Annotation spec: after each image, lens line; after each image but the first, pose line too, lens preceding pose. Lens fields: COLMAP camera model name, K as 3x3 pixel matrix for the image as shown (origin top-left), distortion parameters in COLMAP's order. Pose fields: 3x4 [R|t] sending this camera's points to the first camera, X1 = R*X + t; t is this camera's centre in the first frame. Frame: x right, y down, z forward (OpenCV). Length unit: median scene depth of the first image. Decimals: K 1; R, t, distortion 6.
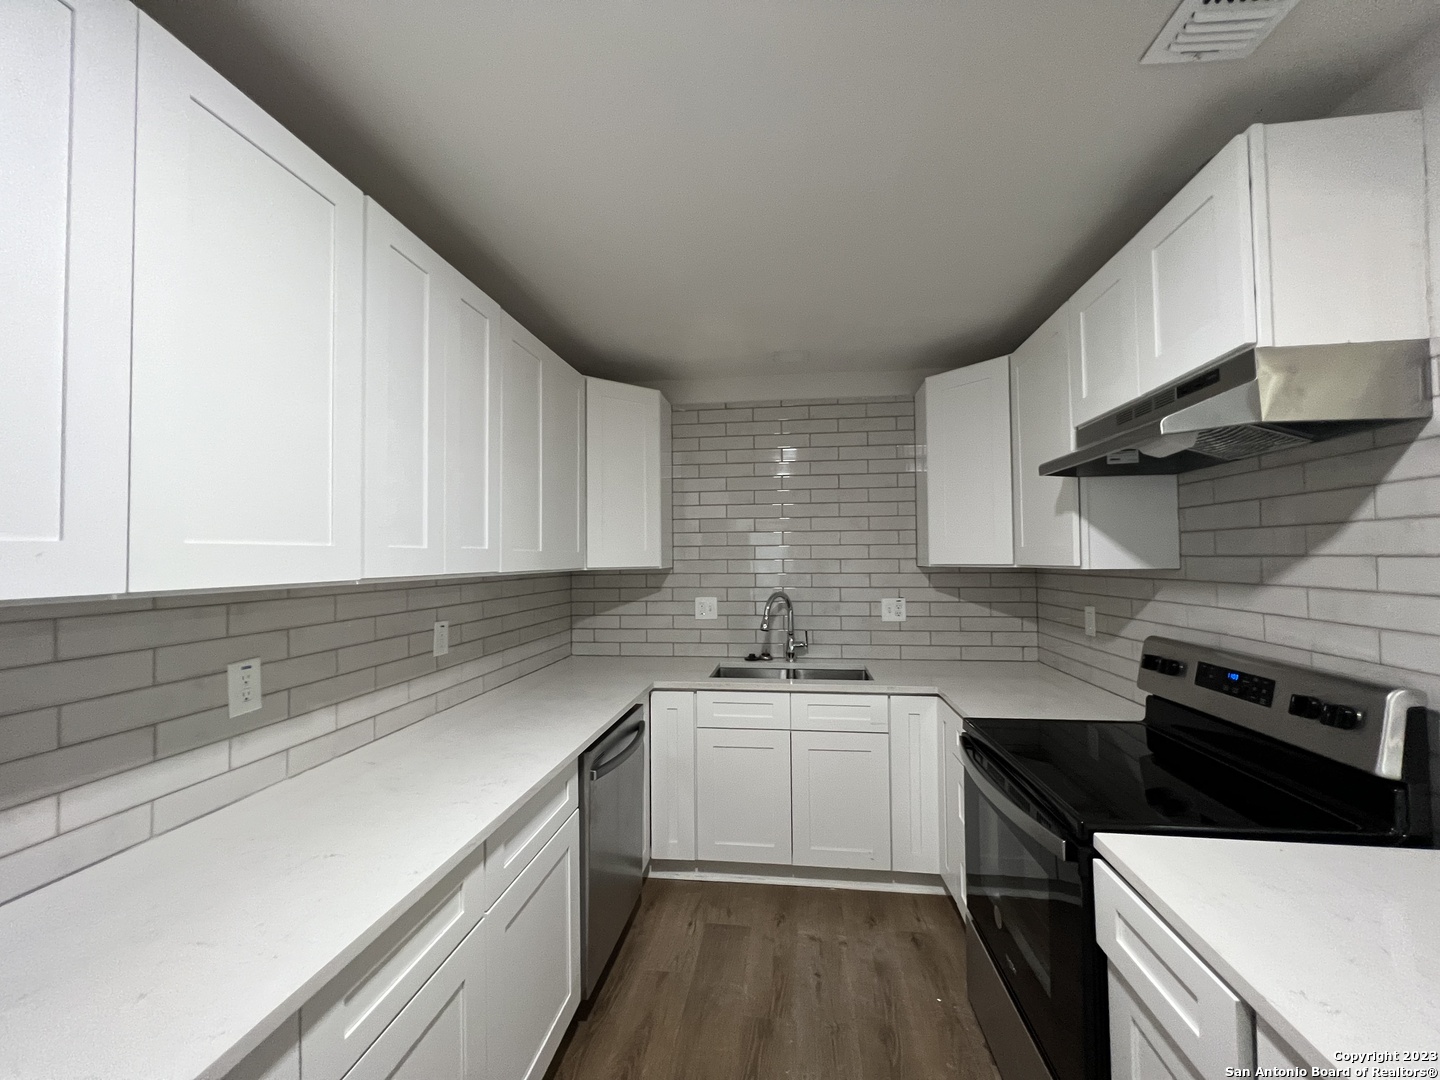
lens RADIAL K [[574.3, 0, 720.1], [0, 574.3, 539.7], [0, 0, 1]] dist [0.000918, -0.000307]
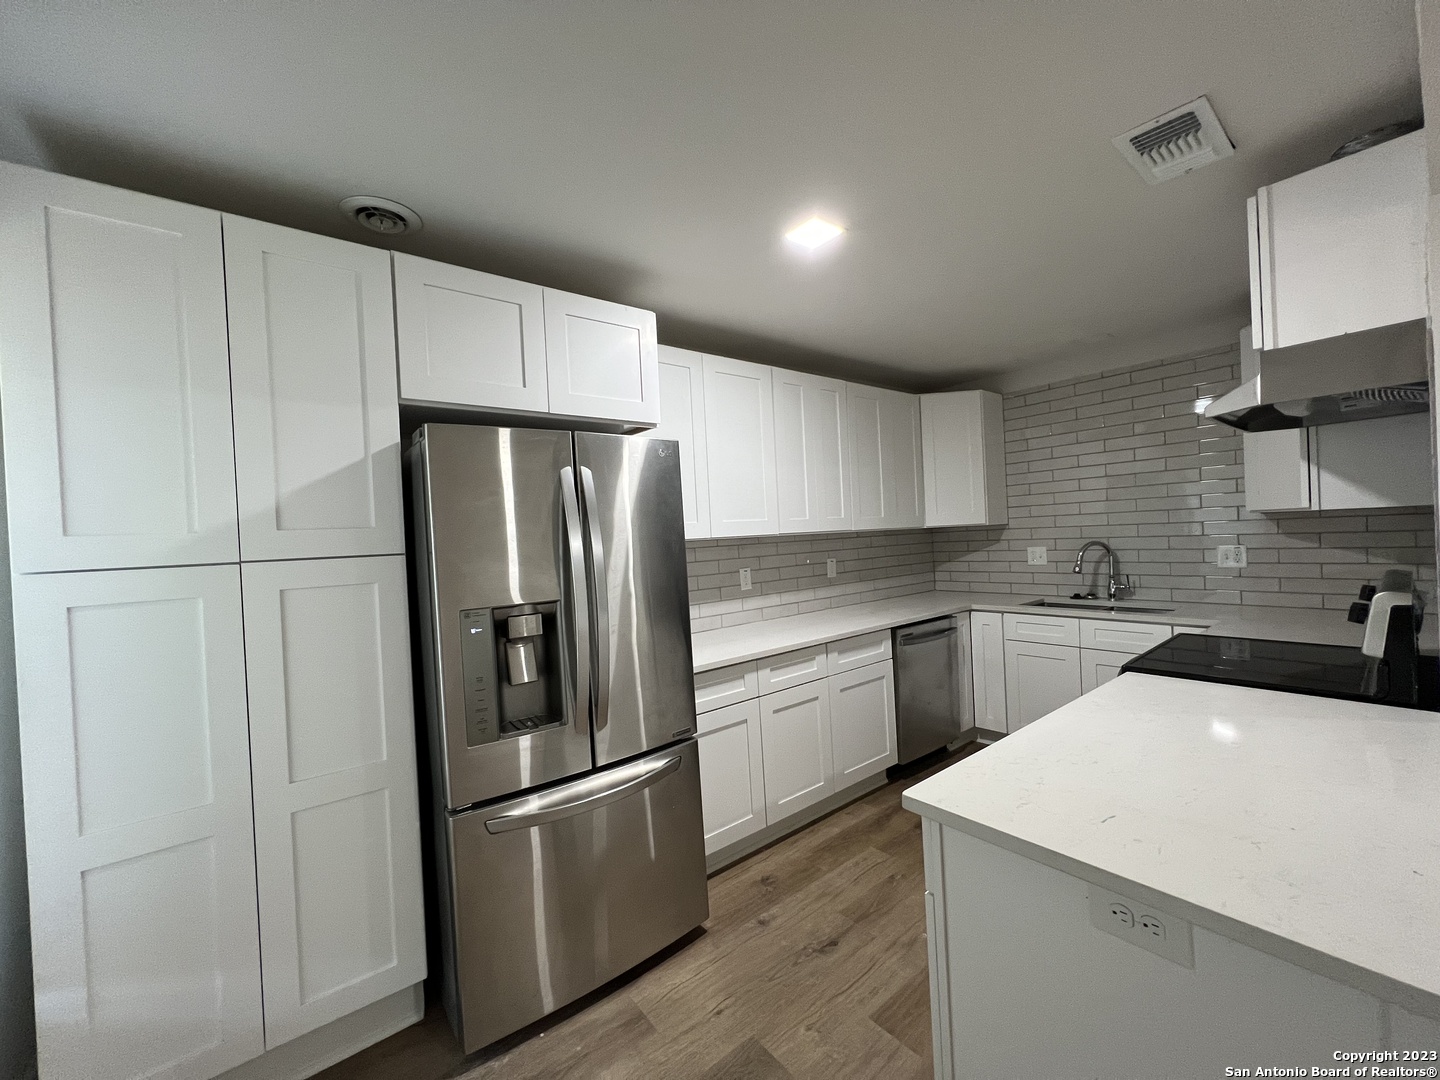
lens RADIAL K [[574.3, 0, 718.2], [0, 574.3, 541.1], [0, 0, 1]] dist [0.000918, -0.000307]
pose [[0.714319, -0.018567, -0.699574, 0.372180], [0.063643, 0.997229, 0.038518, -0.003511], [0.696920, -0.072037, 0.713521, -0.377930]]
